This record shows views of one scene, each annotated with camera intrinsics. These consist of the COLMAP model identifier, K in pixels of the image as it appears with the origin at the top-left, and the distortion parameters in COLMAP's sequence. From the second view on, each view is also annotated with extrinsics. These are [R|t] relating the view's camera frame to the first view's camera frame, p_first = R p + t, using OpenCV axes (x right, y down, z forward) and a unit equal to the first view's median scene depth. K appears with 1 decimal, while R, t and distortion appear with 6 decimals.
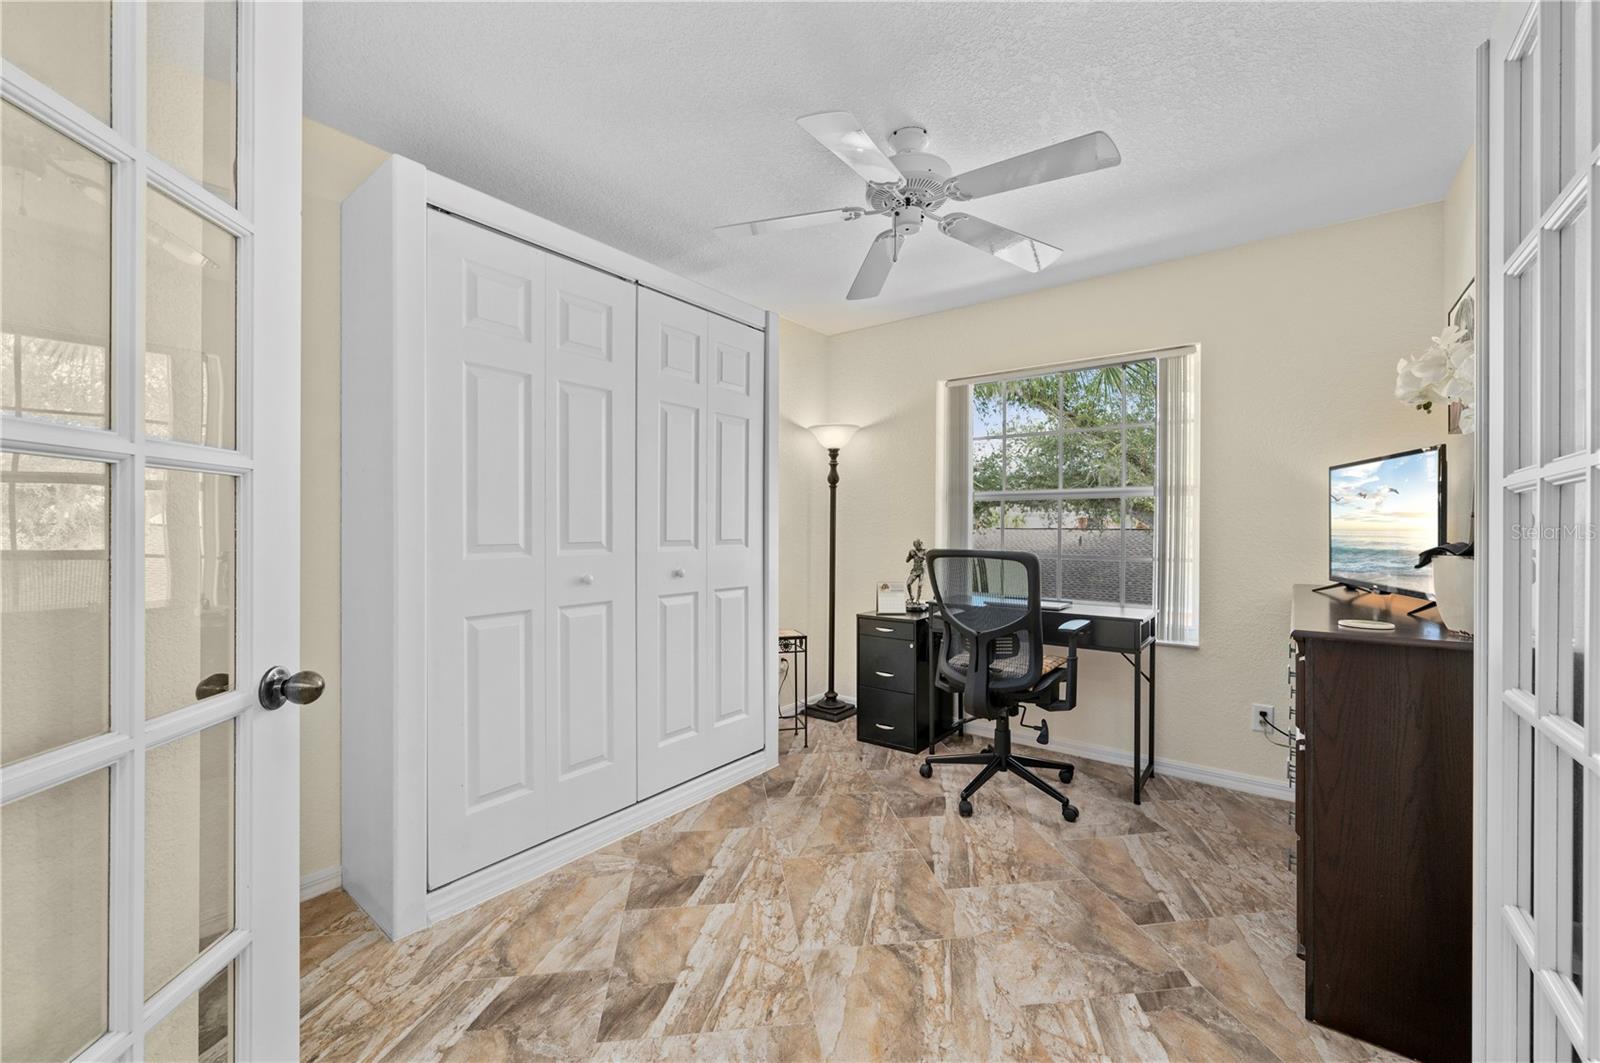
lens RADIAL K [[633.6, 0, 797.6], [0, 633.6, 527.9], [0, 0, 1]] dist [0.000234, 0.000075]
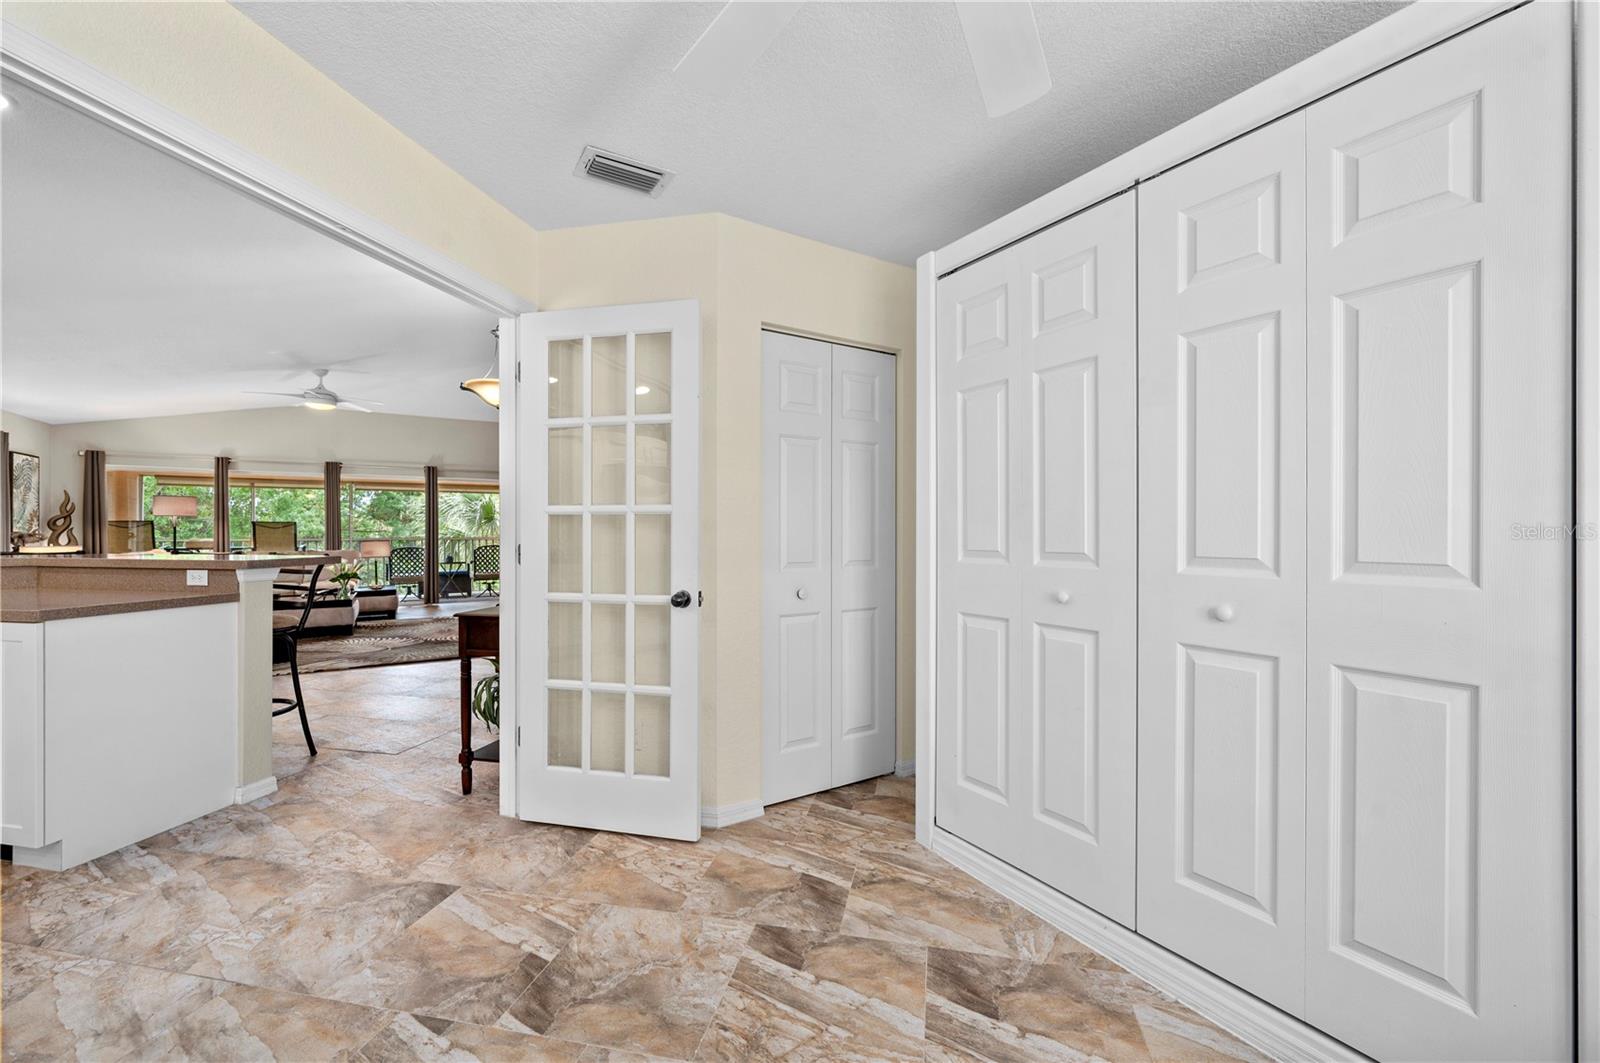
lens RADIAL K [[628.0, 0, 807.0], [0, 628.0, 532.0], [0, 0, 1]] dist [-0.002231, -0.000020]
pose [[-0.326815, -0.004207, -0.945079, 0.729973], [-0.006035, 0.999979, -0.002364, -0.000314], [0.945069, 0.004930, -0.326833, 1.255043]]
